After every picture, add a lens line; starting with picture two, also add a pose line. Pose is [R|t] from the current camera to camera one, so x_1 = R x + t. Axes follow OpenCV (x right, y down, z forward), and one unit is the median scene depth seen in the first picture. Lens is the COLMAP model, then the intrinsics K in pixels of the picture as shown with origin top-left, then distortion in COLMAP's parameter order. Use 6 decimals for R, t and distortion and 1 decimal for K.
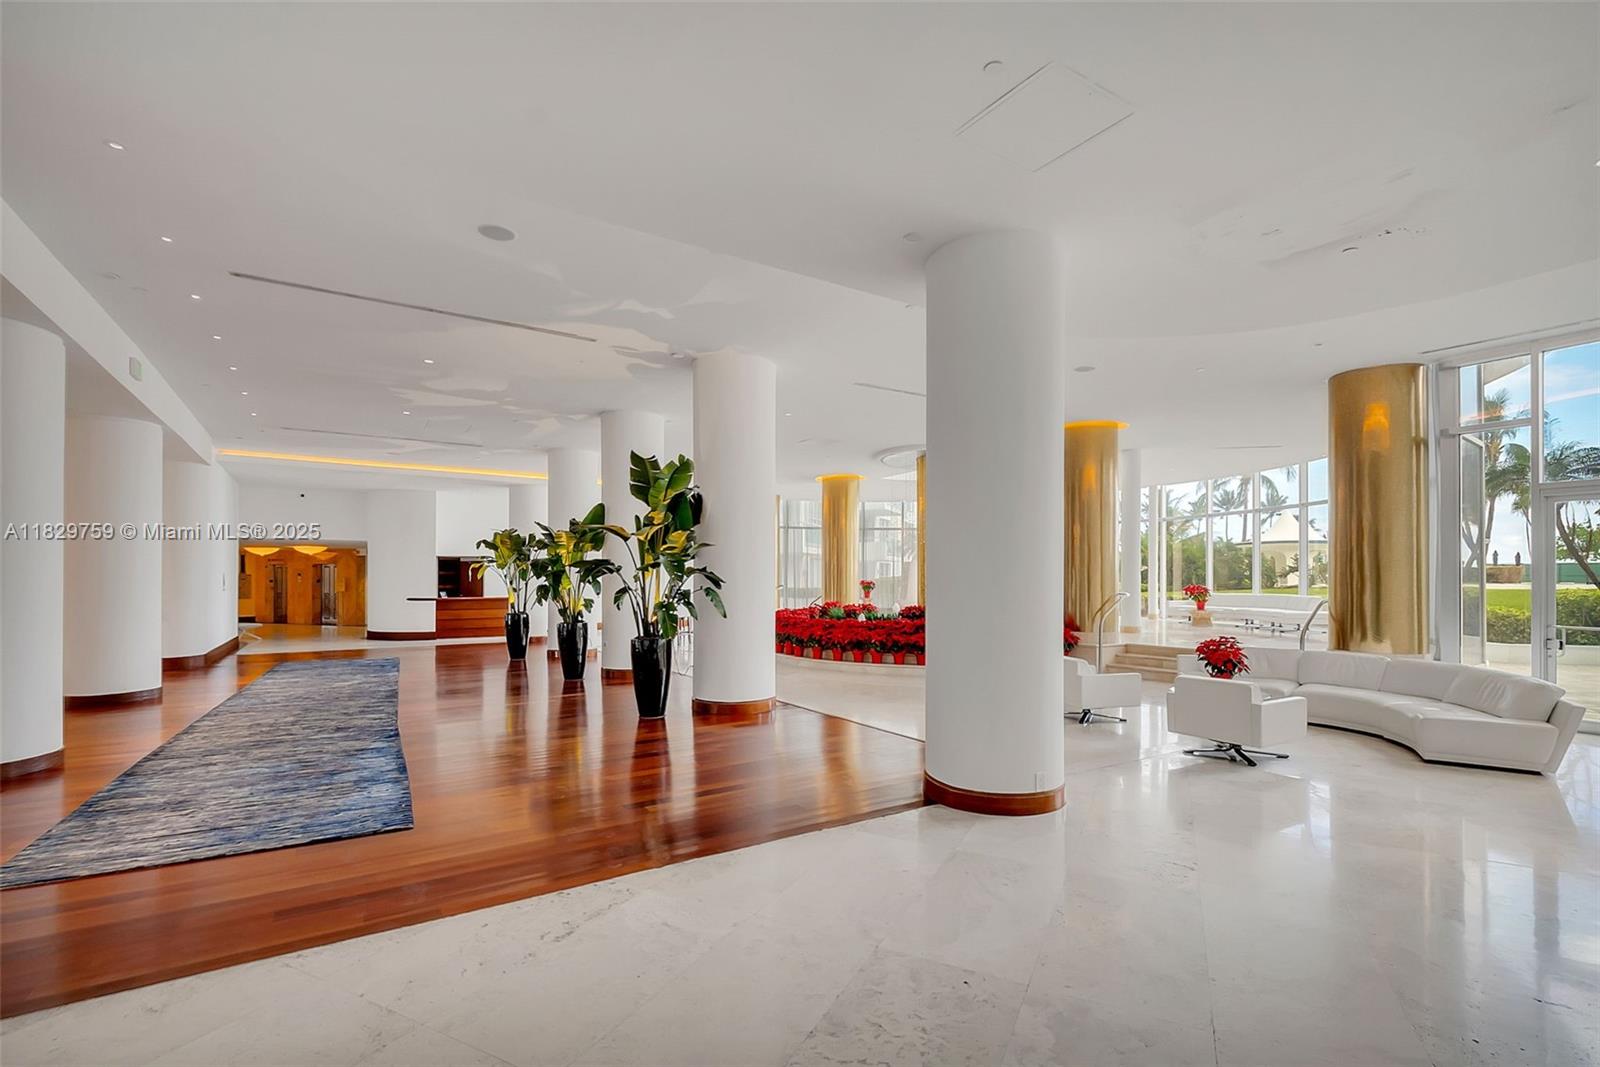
lens RADIAL K [[704.3, 0, 802.1], [0, 704.3, 564.3], [0, 0, 1]] dist [0.002800, 0.000347]
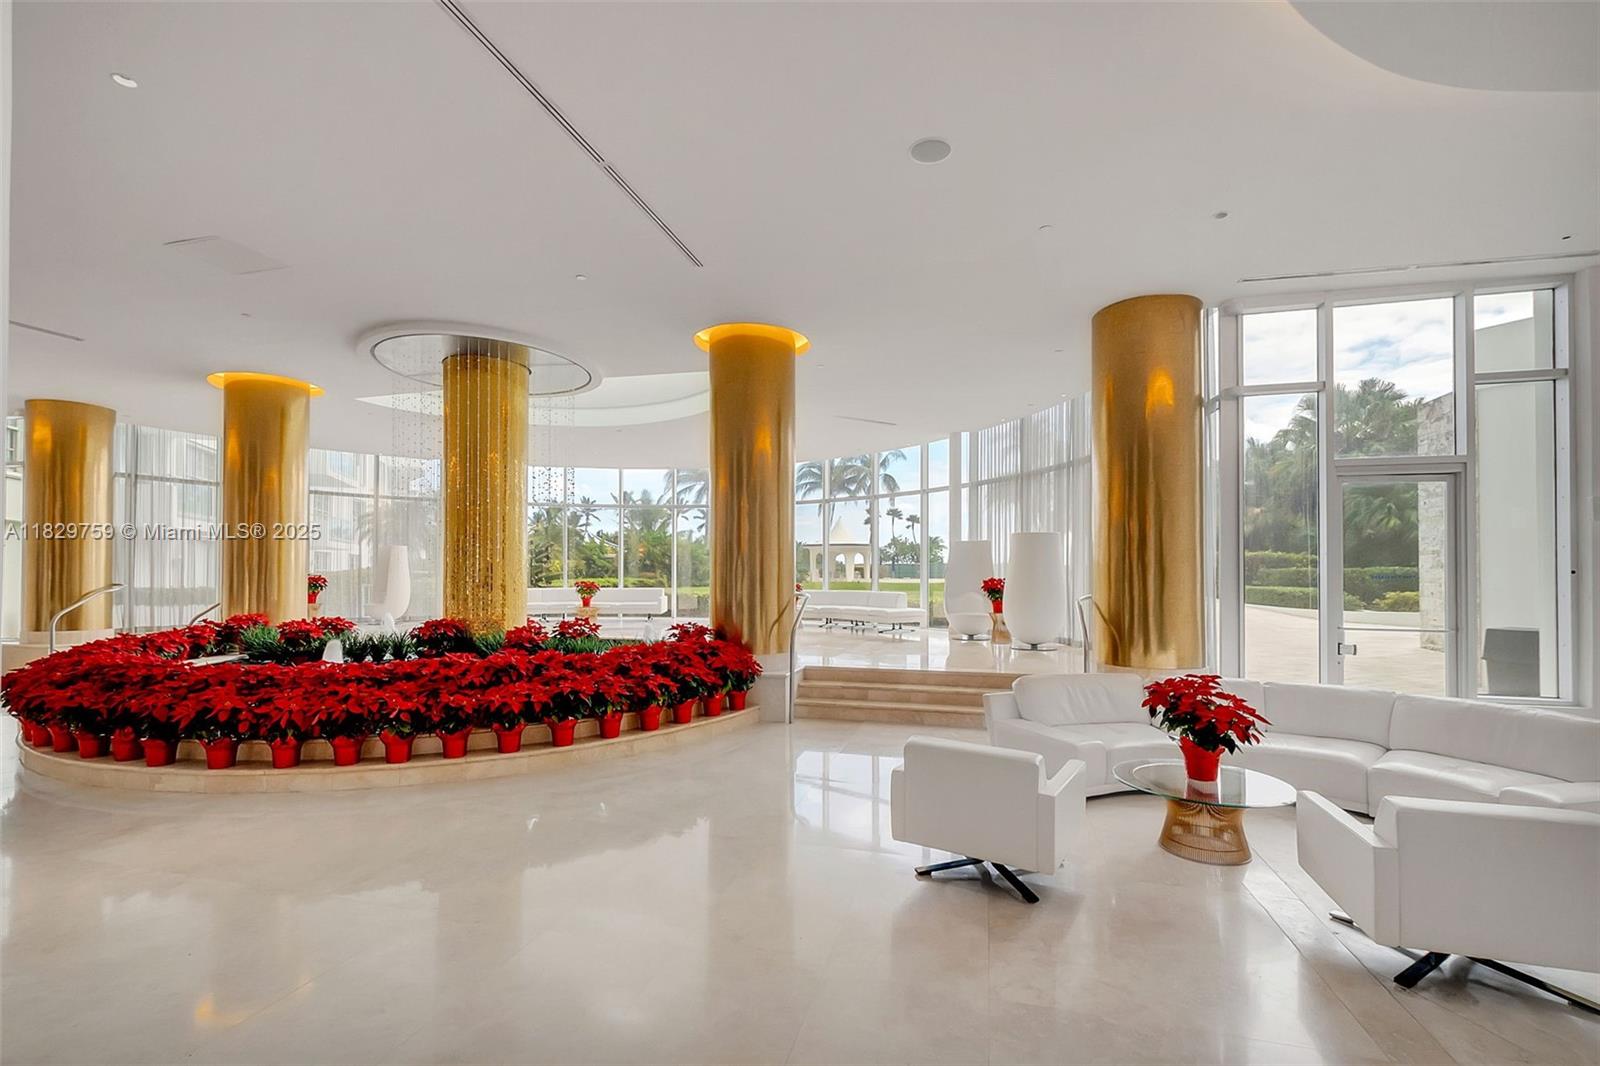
lens RADIAL K [[704.3, 0, 802.1], [0, 704.3, 563.8], [0, 0, 1]] dist [0.002800, 0.000347]
pose [[0.743756, 0.012342, 0.668338, -0.002353], [-0.016307, 0.999867, -0.000316, 0.010147], [-0.668253, -0.010663, 0.743858, 0.397815]]
